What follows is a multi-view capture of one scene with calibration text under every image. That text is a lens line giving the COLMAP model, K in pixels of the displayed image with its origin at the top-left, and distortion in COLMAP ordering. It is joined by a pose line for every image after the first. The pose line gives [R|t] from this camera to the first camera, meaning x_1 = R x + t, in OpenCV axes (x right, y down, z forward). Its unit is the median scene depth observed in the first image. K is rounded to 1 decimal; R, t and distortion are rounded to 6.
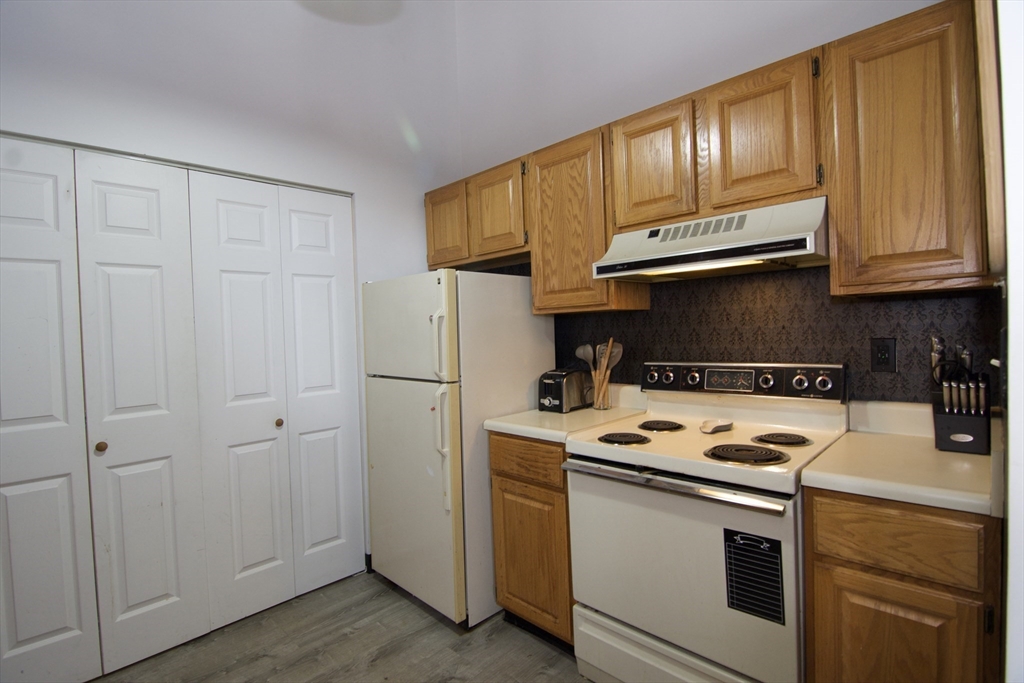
lens RADIAL K [[487.3, 0, 507.4], [0, 487.3, 337.8], [0, 0, 1]] dist [-0.001153, -0.012941]
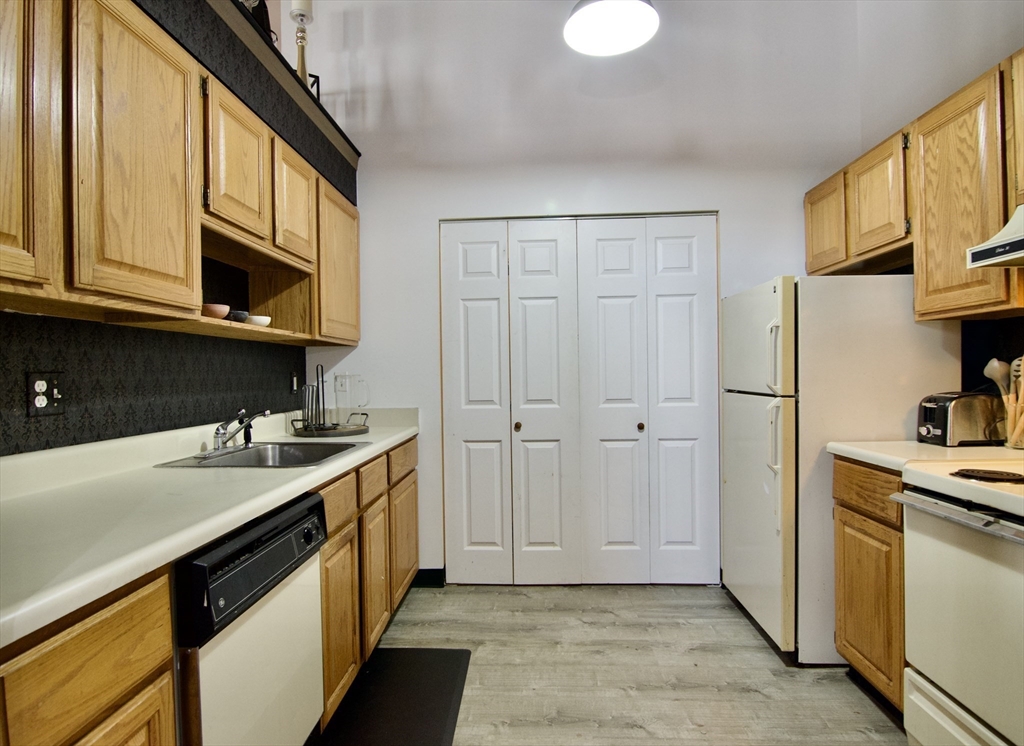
lens RADIAL K [[547.1, 0, 512.0], [0, 547.1, 373.0], [0, 0, 1]] dist [-0.017842, -0.001089]
pose [[0.675750, 0.021850, -0.736807, 0.287889], [-0.017403, 0.999755, 0.013687, 0.039430], [0.736925, 0.003574, 0.675965, -0.094975]]
